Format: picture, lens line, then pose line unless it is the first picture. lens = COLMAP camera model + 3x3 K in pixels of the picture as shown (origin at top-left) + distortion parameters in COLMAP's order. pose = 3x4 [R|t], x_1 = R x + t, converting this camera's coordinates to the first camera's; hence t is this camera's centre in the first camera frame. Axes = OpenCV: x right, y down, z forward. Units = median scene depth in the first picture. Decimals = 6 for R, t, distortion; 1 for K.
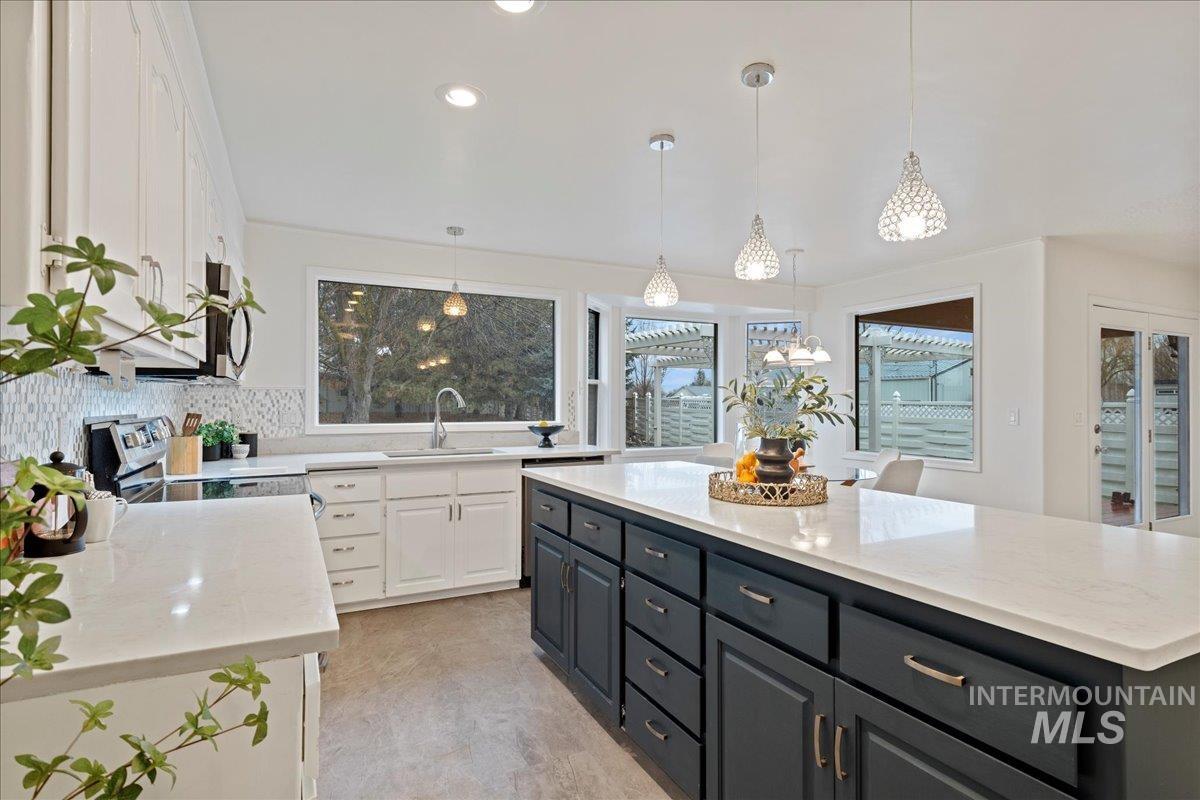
lens RADIAL K [[601.7, 0, 600.0], [0, 601.7, 400.0], [0, 0, 1]] dist [0.025414, -0.000077]
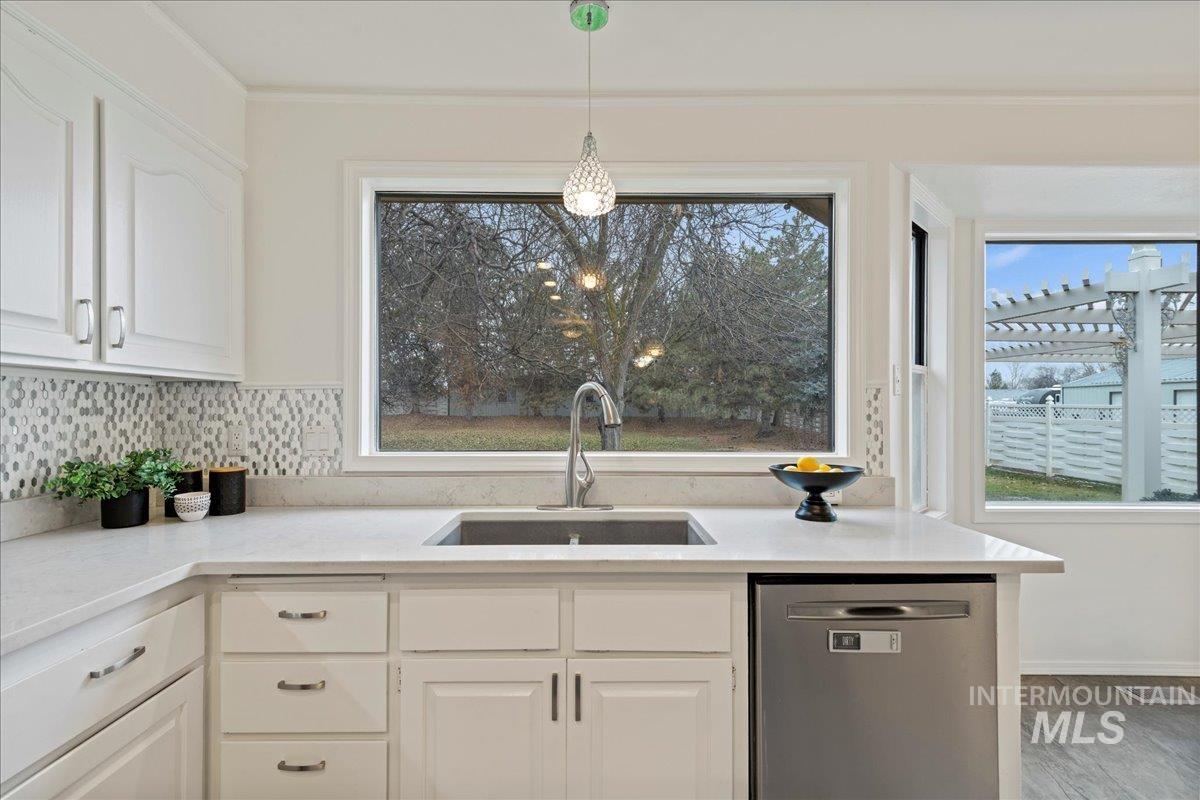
lens RADIAL K [[515.9, 0, 601.1], [0, 515.9, 405.3], [0, 0, 1]] dist [0.020799, 0.000048]
pose [[0.893360, -0.000990, -0.449341, -0.059814], [0.000917, 1.000000, -0.000379, -0.001747], [0.449341, -0.000074, 0.893360, 0.601762]]
